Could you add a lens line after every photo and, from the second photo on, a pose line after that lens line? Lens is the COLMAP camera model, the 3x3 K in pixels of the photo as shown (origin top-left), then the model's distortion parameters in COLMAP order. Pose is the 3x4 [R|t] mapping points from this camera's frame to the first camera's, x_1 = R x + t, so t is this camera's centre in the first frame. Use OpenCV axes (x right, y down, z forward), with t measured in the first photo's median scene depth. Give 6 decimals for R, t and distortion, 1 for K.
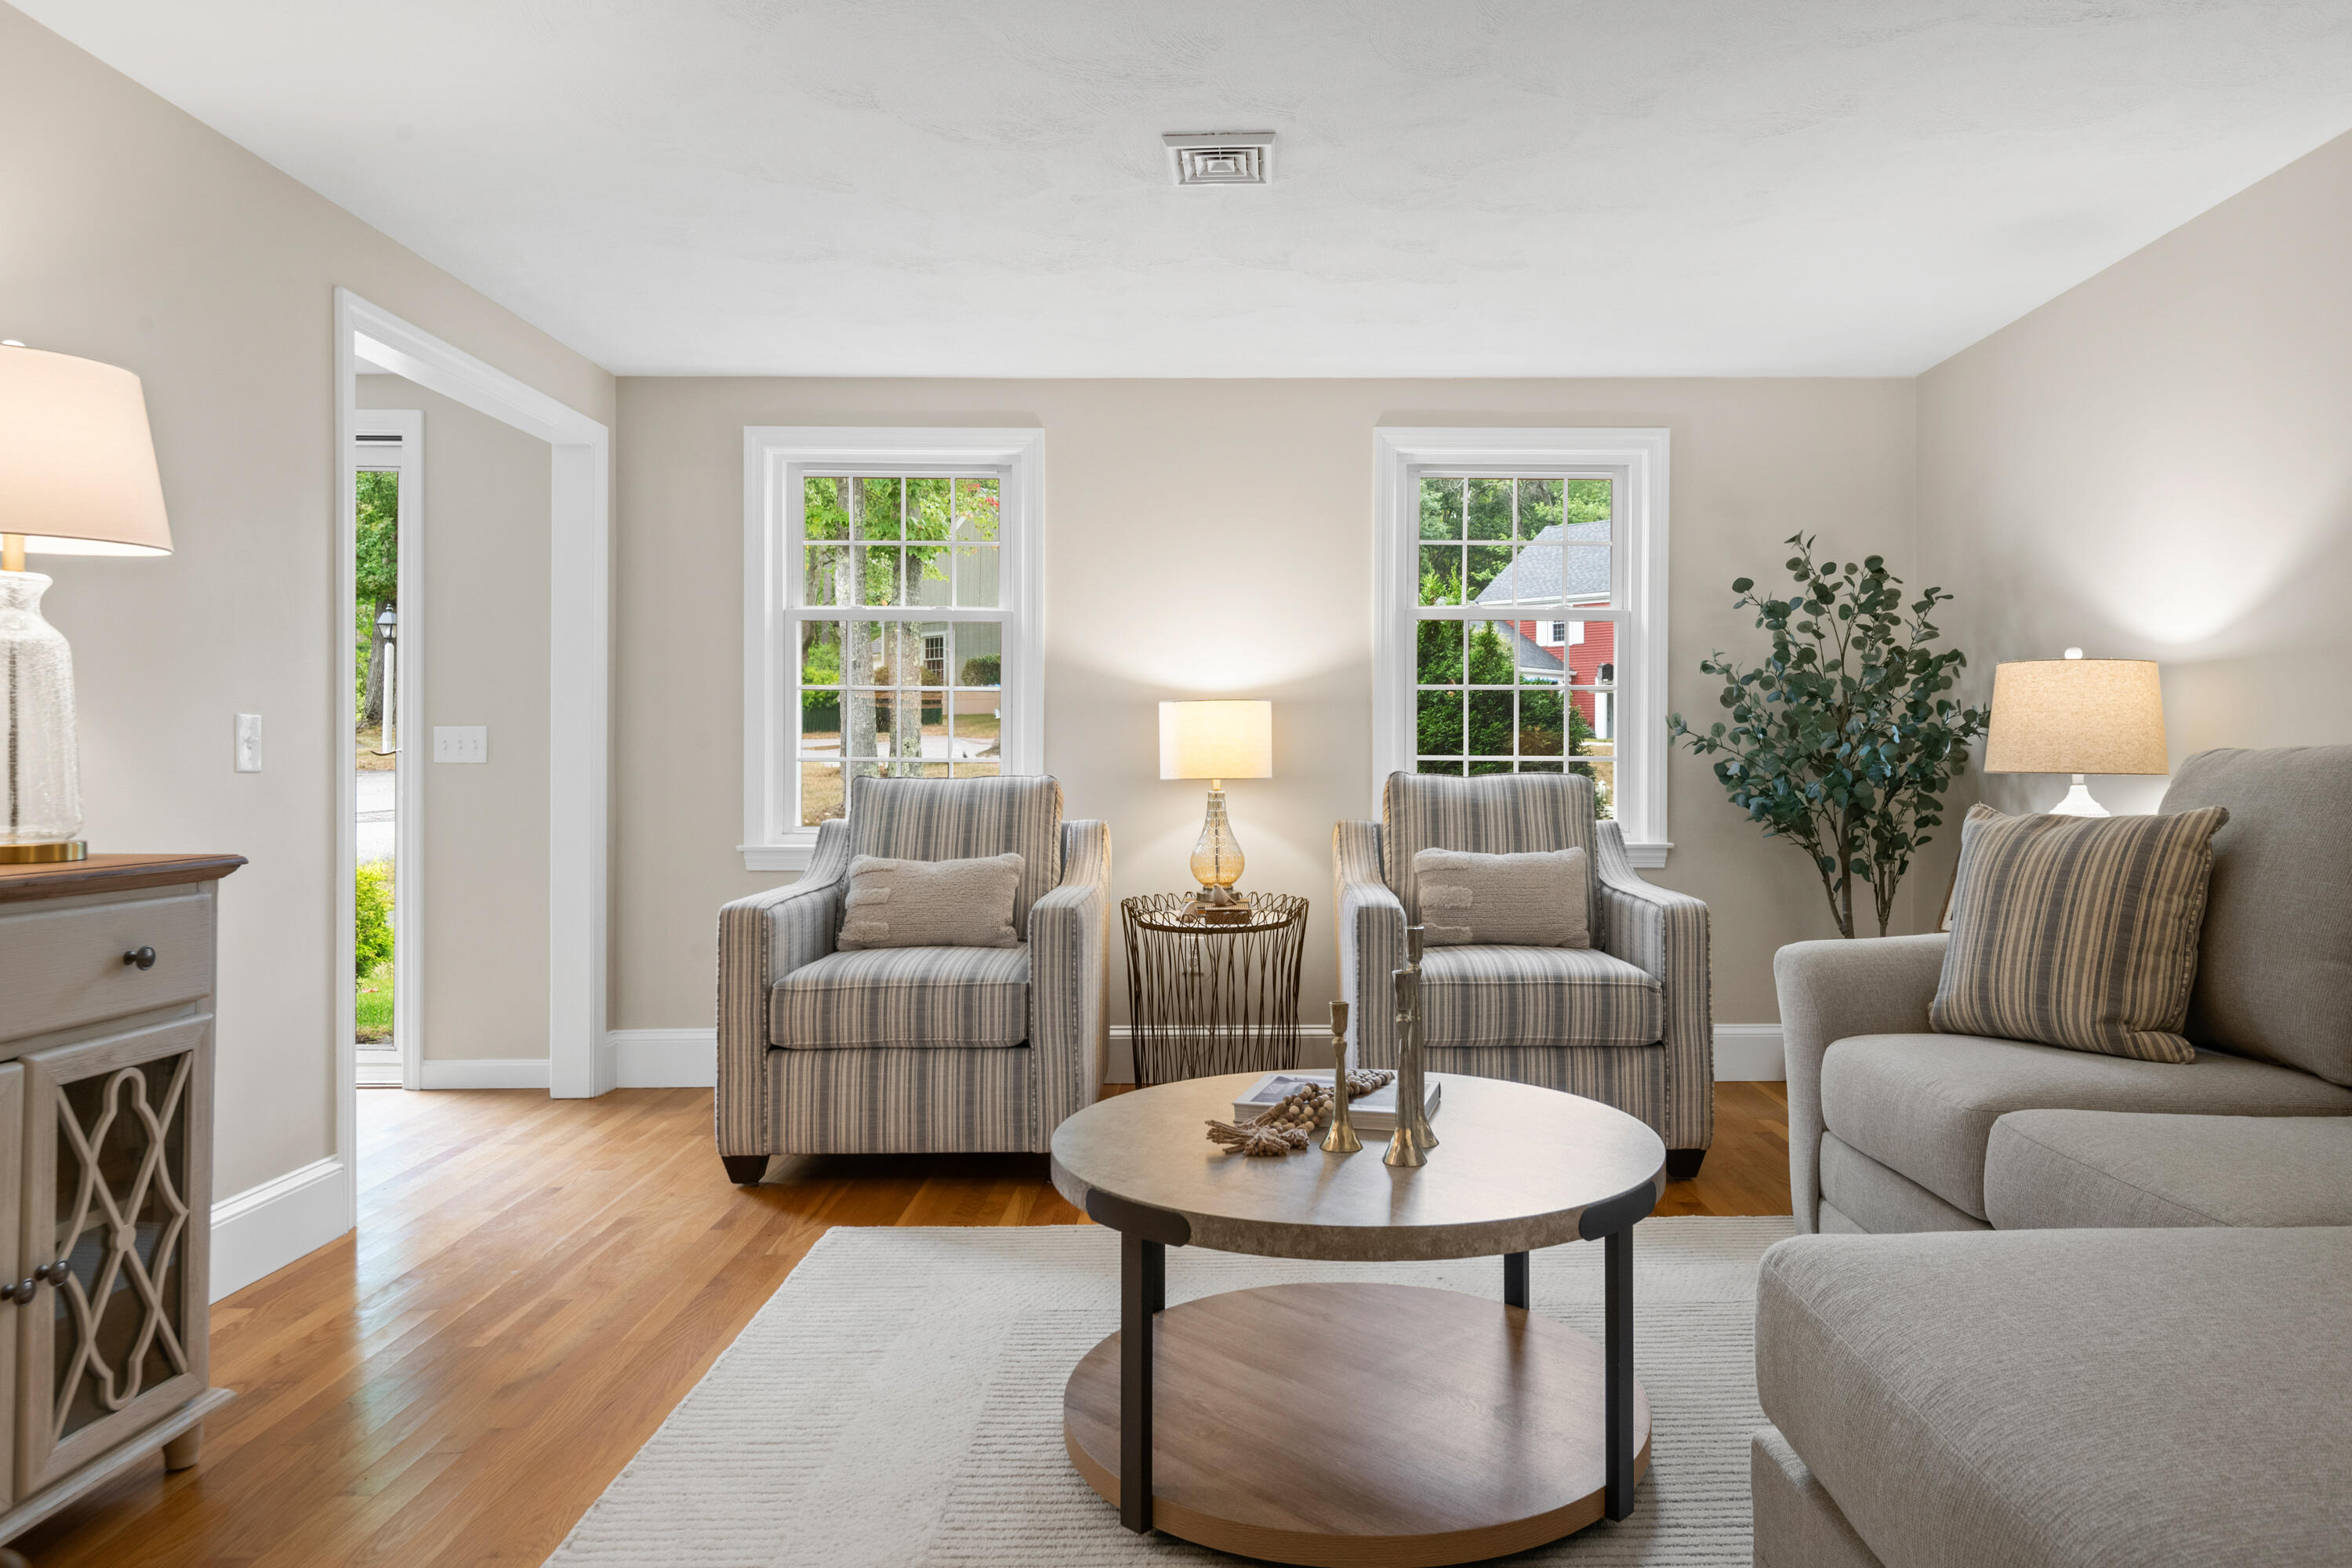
lens RADIAL K [[1458.6, 0, 1180.0], [0, 1458.6, 784.2], [0, 0, 1]] dist [0.023241, -0.003265]
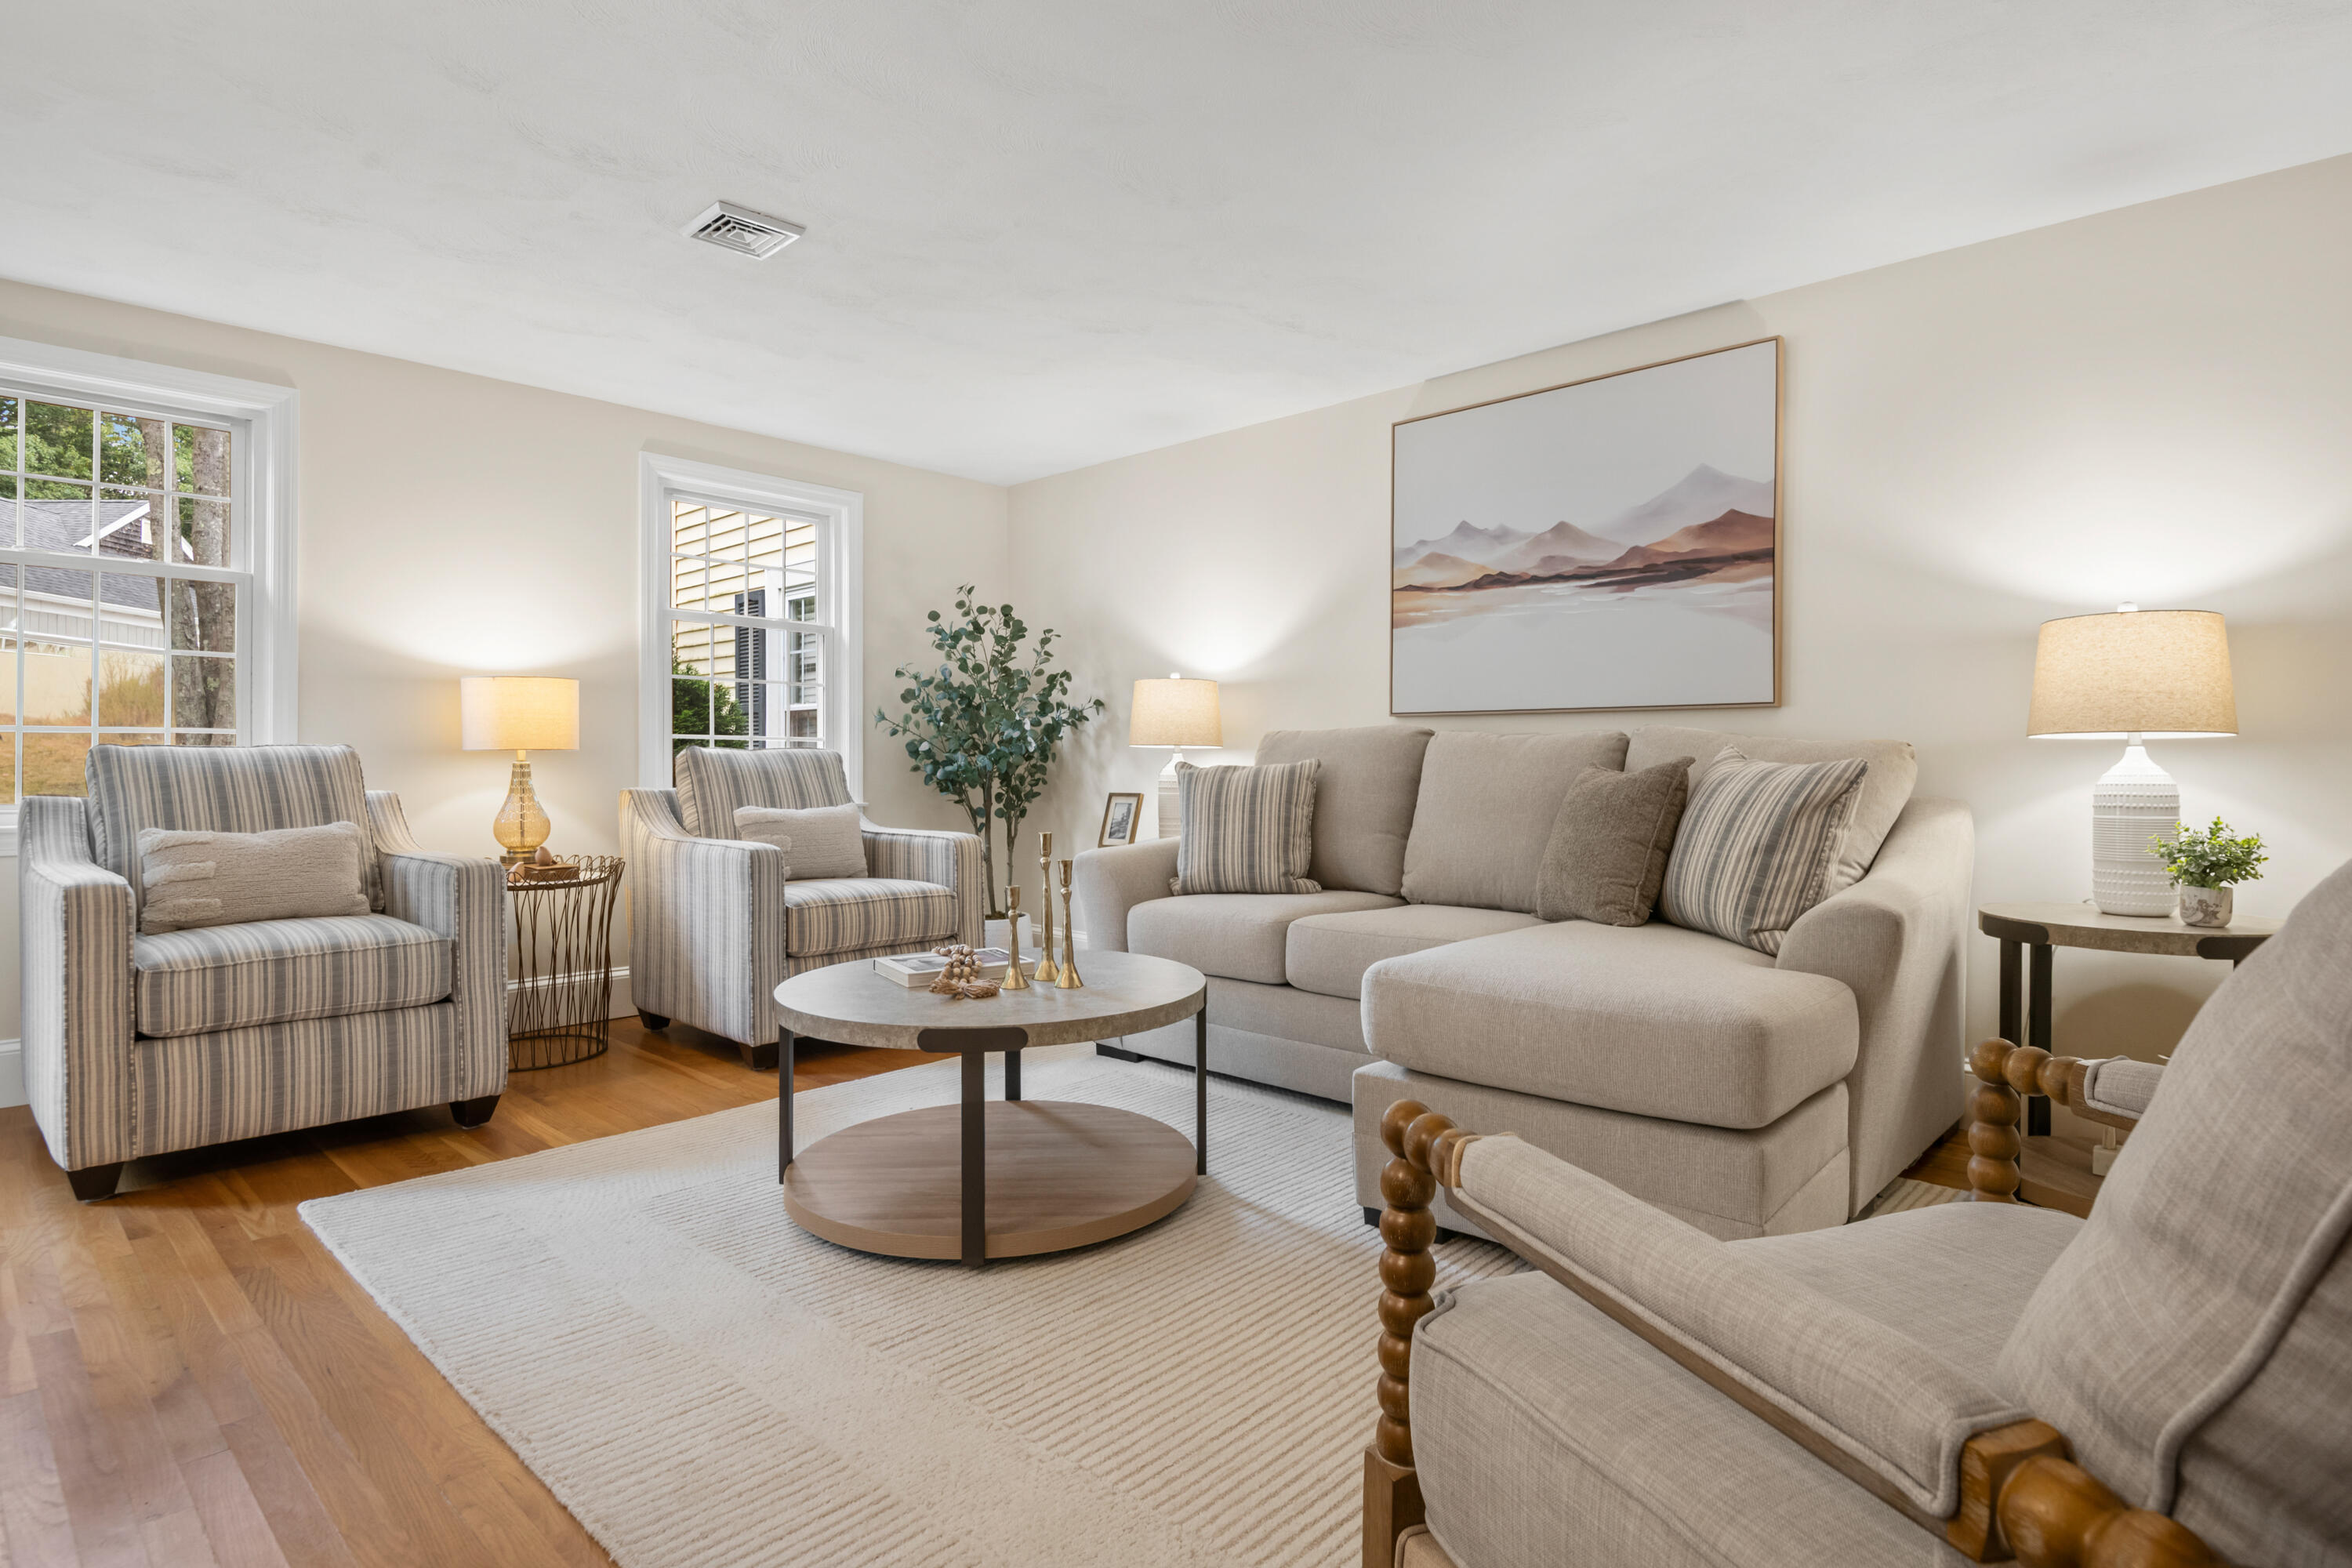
lens RADIAL K [[1230.7, 0, 1164.9], [0, 1230.7, 776.5], [0, 0, 1]] dist [-0.019073, -0.002482]
pose [[0.683889, -0.004204, 0.729574, -0.391630], [0.007560, 0.999971, -0.001325, 0.025782], [-0.729546, 0.006422, 0.683901, 0.036846]]
